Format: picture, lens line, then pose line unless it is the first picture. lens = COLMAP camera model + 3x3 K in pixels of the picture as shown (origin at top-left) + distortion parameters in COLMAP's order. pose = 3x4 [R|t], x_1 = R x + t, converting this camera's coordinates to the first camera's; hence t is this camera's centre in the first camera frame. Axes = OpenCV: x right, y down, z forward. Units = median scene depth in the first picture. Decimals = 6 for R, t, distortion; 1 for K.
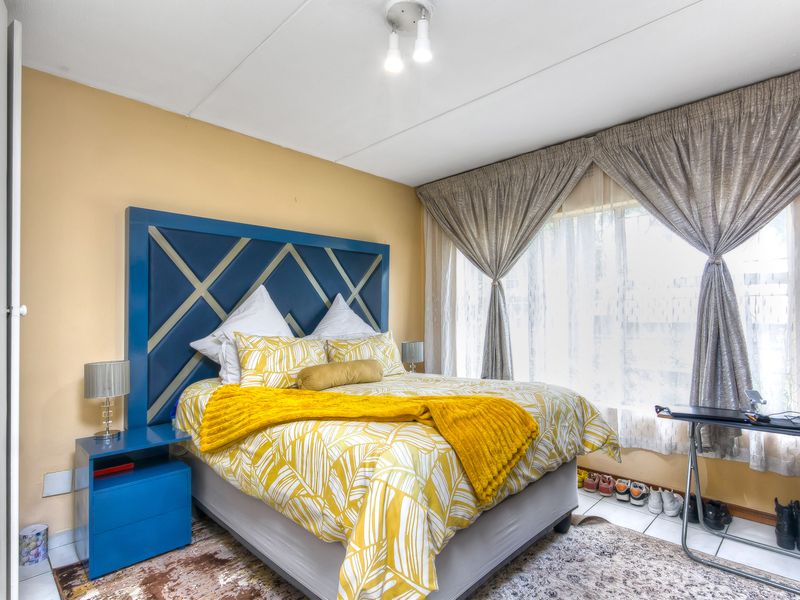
lens RADIAL K [[433.1, 0, 406.7], [0, 433.1, 311.6], [0, 0, 1]] dist [0.003089, -0.000050]
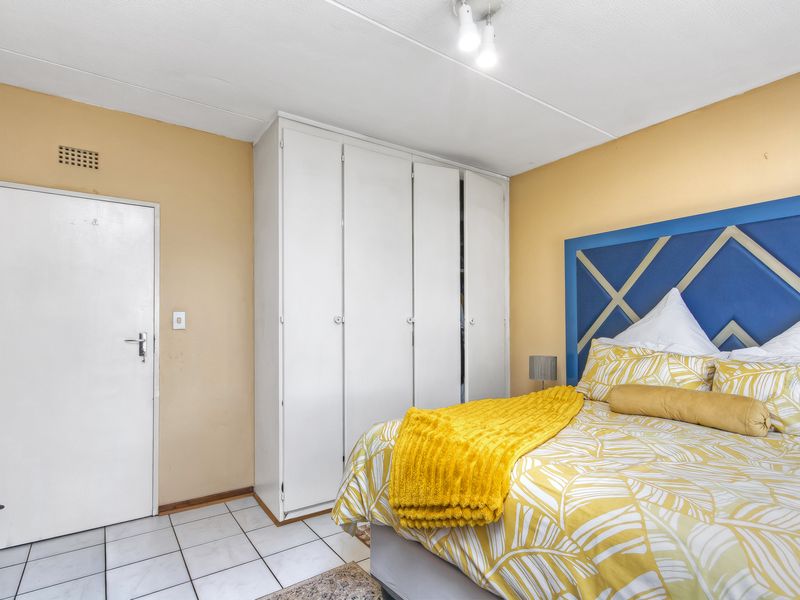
lens RADIAL K [[433.1, 0, 406.7], [0, 433.1, 311.6], [0, 0, 1]] dist [0.003089, -0.000050]
pose [[-0.173075, -0.017446, -0.984754, 0.639375], [0.020115, 0.999572, -0.021244, -0.006800], [0.984703, -0.023485, -0.172650, 0.659375]]
